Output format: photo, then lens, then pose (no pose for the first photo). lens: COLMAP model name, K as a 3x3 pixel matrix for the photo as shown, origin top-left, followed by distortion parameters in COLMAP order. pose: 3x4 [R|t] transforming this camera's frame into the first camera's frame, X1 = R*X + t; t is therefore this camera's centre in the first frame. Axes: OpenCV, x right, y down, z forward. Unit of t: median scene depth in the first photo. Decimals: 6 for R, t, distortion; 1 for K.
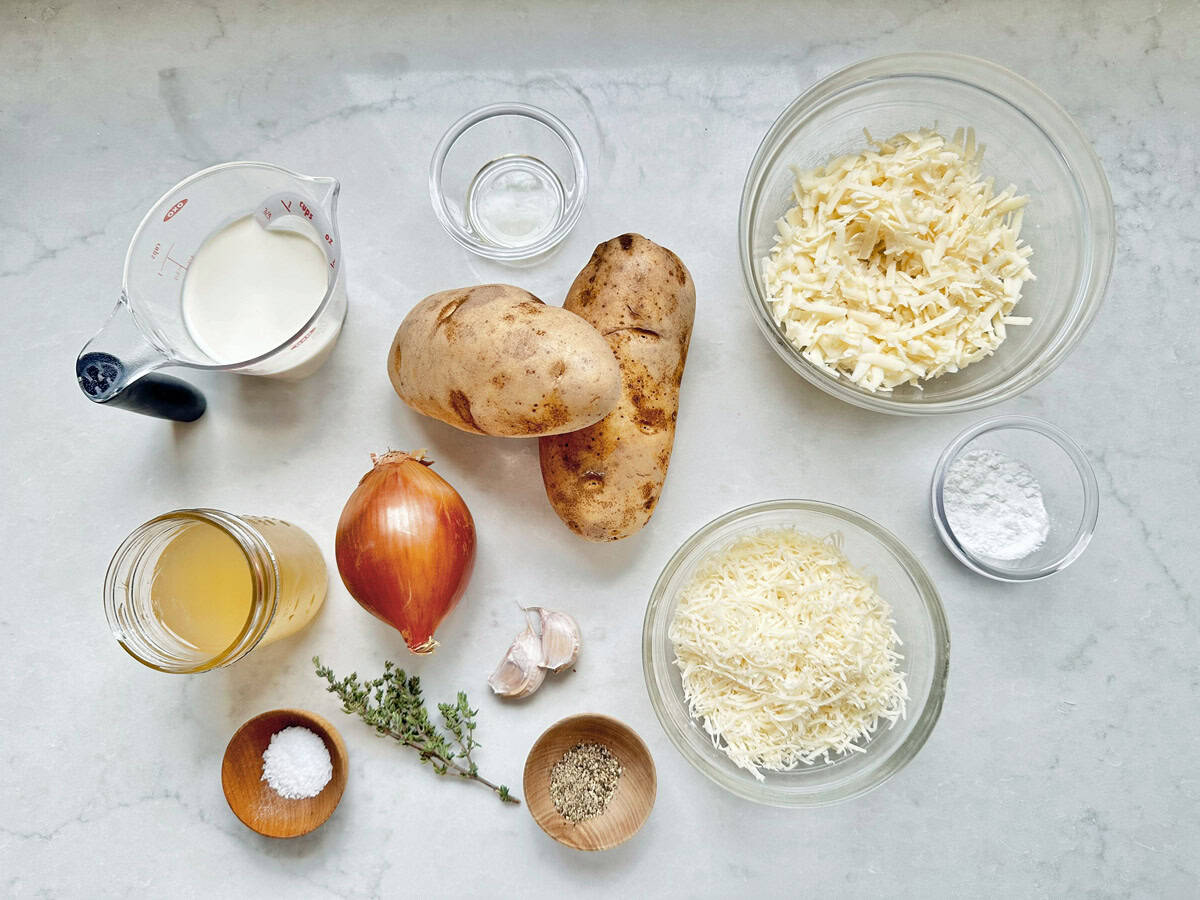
lens RADIAL K [[855.3, 0, 595.9], [0, 855.3, 450.3], [0, 0, 1]] dist [-0.046087, 0.013689]
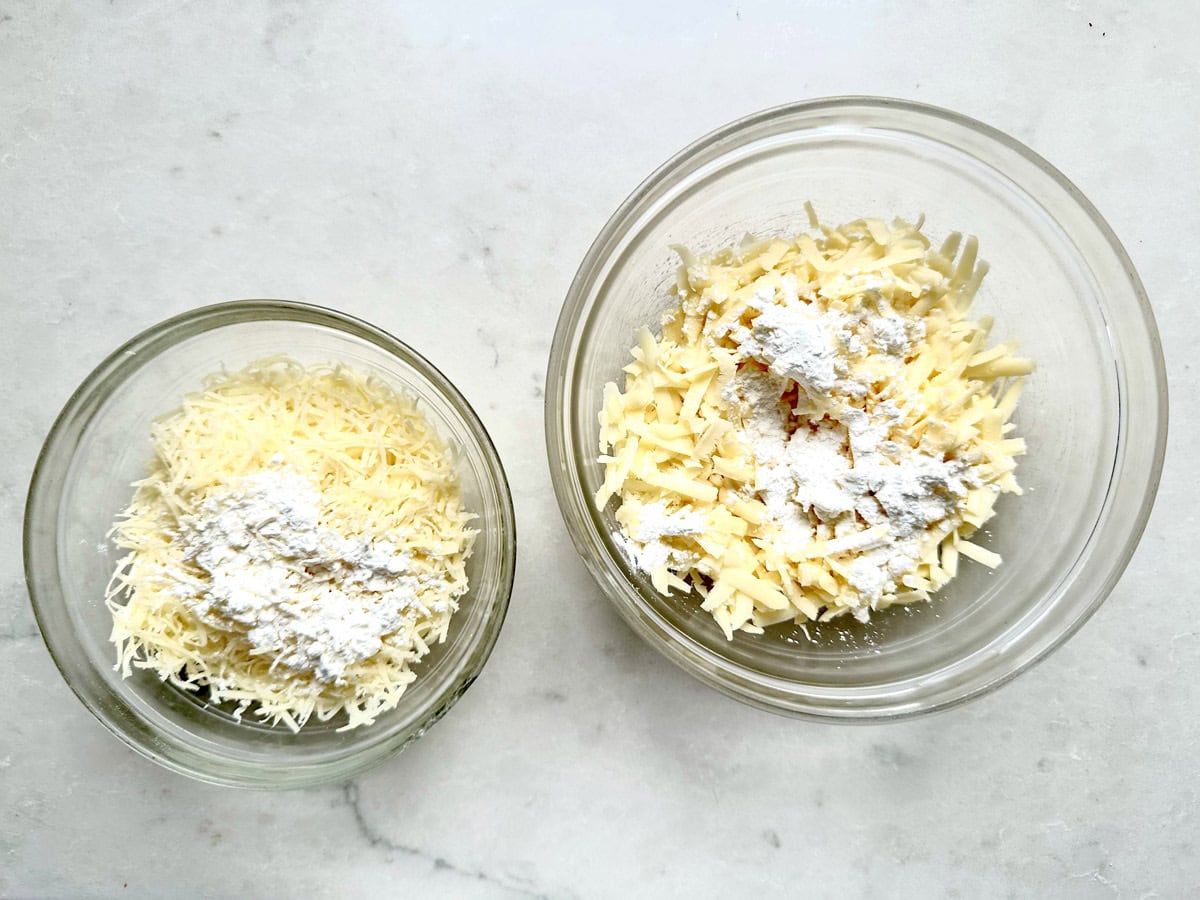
lens RADIAL K [[855.3, 0, 604.7], [0, 855.3, 451.1], [0, 0, 1]] dist [-0.046087, 0.013689]
pose [[0.984137, 0.174785, 0.030420, 0.187063], [-0.176474, 0.982046, 0.066658, -0.221156], [-0.018223, -0.070969, 0.997312, 0.371147]]
